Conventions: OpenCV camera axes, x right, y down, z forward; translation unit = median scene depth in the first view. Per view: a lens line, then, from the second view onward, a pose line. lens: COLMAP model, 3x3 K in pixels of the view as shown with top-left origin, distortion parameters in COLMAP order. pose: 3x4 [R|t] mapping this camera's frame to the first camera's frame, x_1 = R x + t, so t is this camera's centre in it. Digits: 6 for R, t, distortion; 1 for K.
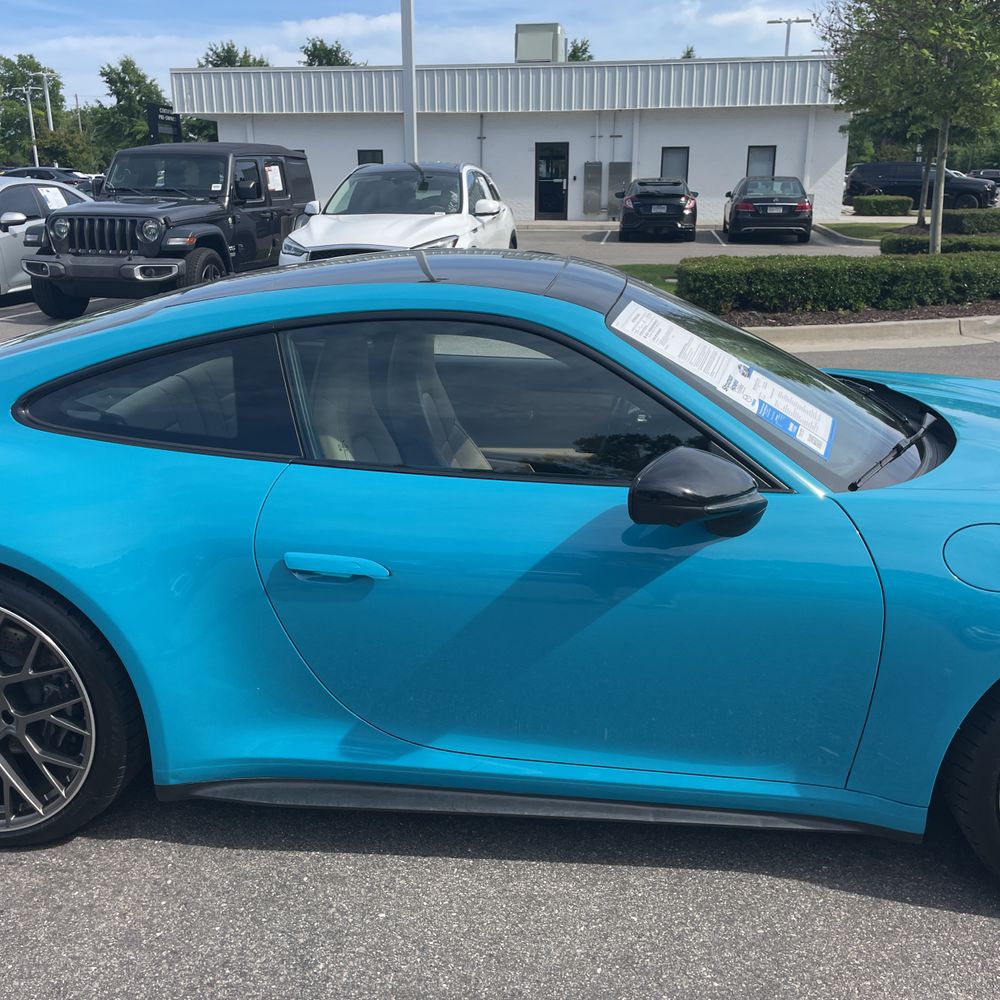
lens RADIAL K [[1019.2, 0, 493.3], [0, 1019.2, 511.0], [0, 0, 1]] dist [0.089252, -0.134931]
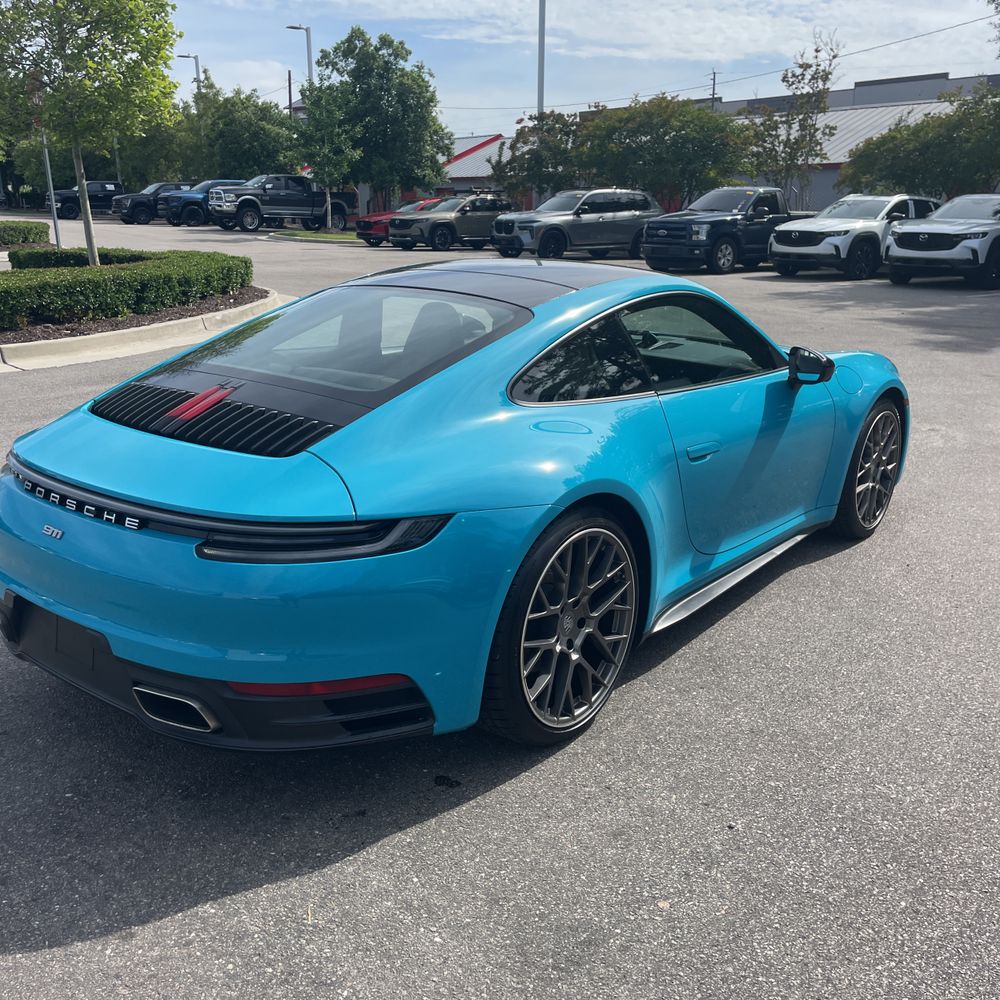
lens RADIAL K [[1007.3, 0, 523.6], [0, 1007.3, 497.0], [0, 0, 1]] dist [0.086621, -0.127438]
pose [[0.524412, -0.230725, 0.819609, -0.305465], [0.247683, 0.962297, 0.112417, -0.023141], [-0.814644, 0.144051, 0.561787, 0.064882]]
